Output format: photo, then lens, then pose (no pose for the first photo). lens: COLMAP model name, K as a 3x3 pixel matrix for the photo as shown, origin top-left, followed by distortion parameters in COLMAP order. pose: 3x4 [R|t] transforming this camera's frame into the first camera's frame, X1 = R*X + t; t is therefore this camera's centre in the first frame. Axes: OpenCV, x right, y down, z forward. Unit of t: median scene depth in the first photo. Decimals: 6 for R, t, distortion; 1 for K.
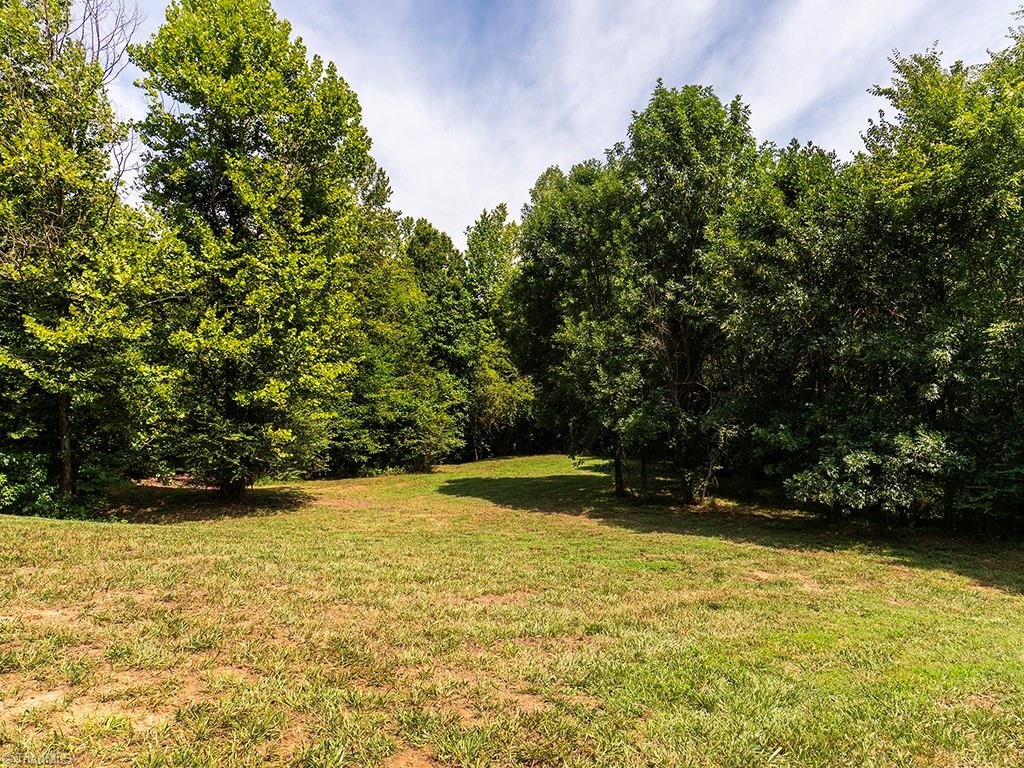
lens RADIAL K [[531.6, 0, 512.3], [0, 531.6, 380.2], [0, 0, 1]] dist [0.018955, 0.001869]
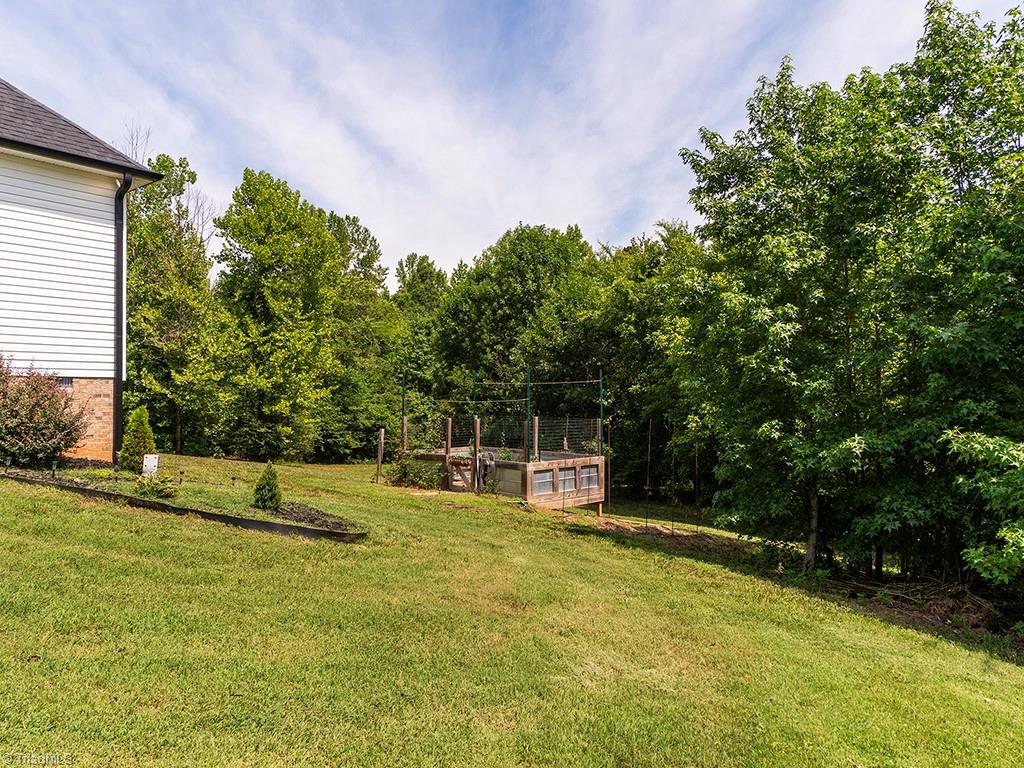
lens RADIAL K [[627.8, 0, 512.2], [0, 627.8, 389.5], [0, 0, 1]] dist [0.053644, -0.001971]
pose [[0.993913, 0.031930, -0.105443, 0.495677], [-0.031352, 0.999483, 0.007136, -0.068007], [0.105616, -0.003787, 0.994400, -0.950224]]
